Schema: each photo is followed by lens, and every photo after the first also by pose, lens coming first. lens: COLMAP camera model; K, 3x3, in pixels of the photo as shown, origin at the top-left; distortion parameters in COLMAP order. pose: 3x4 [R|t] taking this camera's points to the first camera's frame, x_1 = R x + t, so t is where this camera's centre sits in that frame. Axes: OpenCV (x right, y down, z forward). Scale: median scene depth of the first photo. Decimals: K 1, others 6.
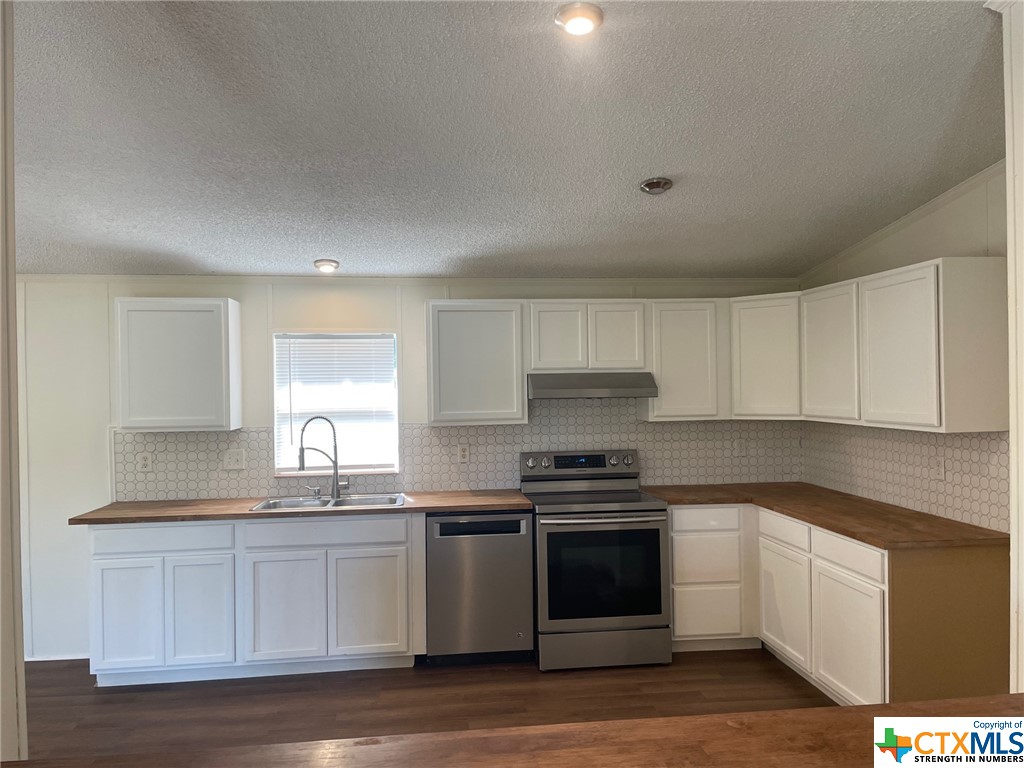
lens RADIAL K [[774.5, 0, 512.6], [0, 774.5, 386.0], [0, 0, 1]] dist [0.106416, -0.144051]
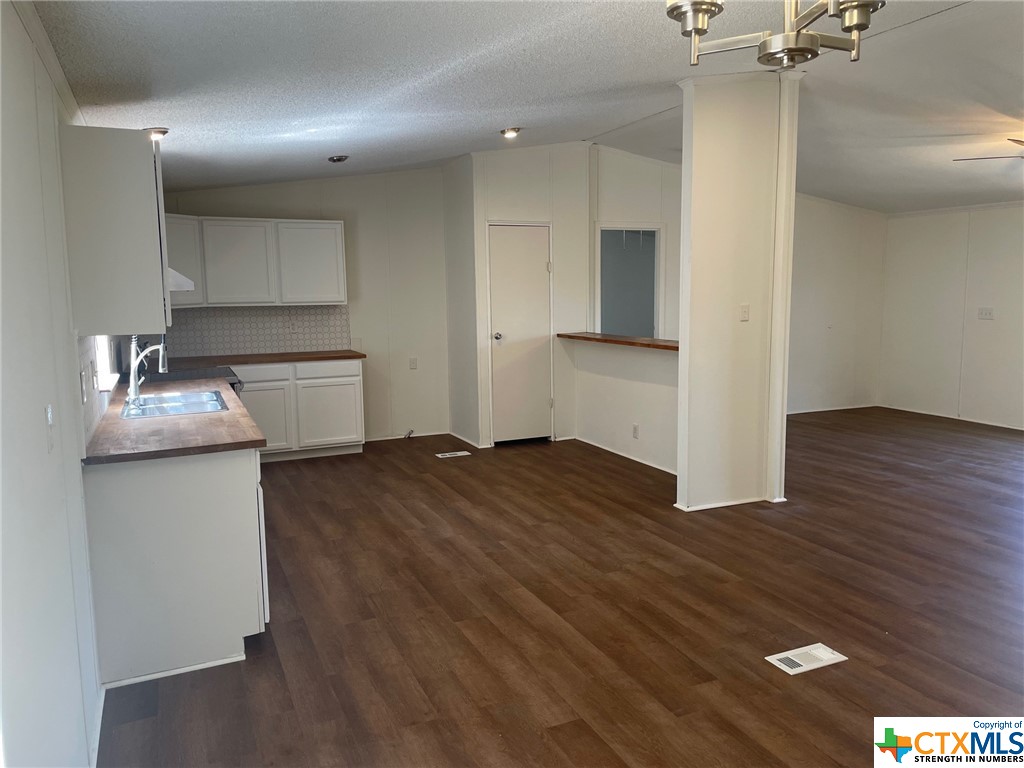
lens RADIAL K [[772.3, 0, 512.9], [0, 772.3, 379.3], [0, 0, 1]] dist [0.102375, -0.139879]
pose [[-0.283225, -0.104451, 0.953349, -1.172382], [0.016846, 0.993356, 0.113839, 0.020593], [-0.958906, 0.048302, -0.279584, 0.847623]]
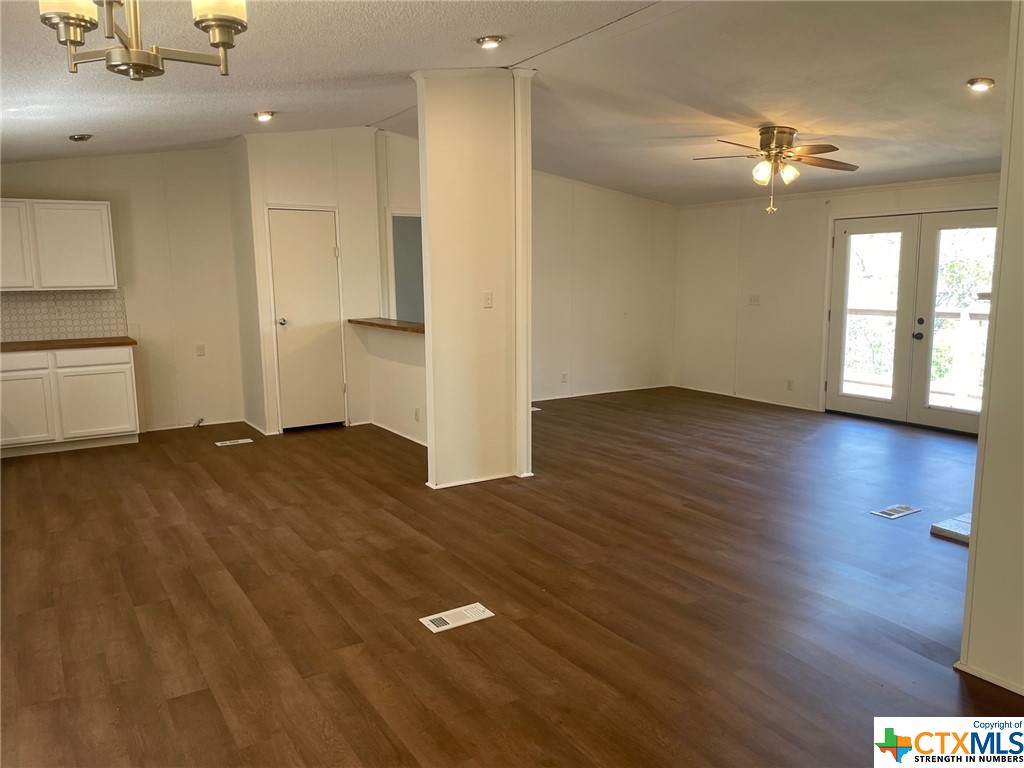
lens RADIAL K [[774.5, 0, 512.6], [0, 774.5, 386.0], [0, 0, 1]] dist [0.106416, -0.144051]
pose [[-0.413072, -0.124847, 0.902100, -1.281129], [0.013641, 0.989599, 0.143203, 0.020731], [-0.910596, 0.071458, -0.407073, 0.665296]]
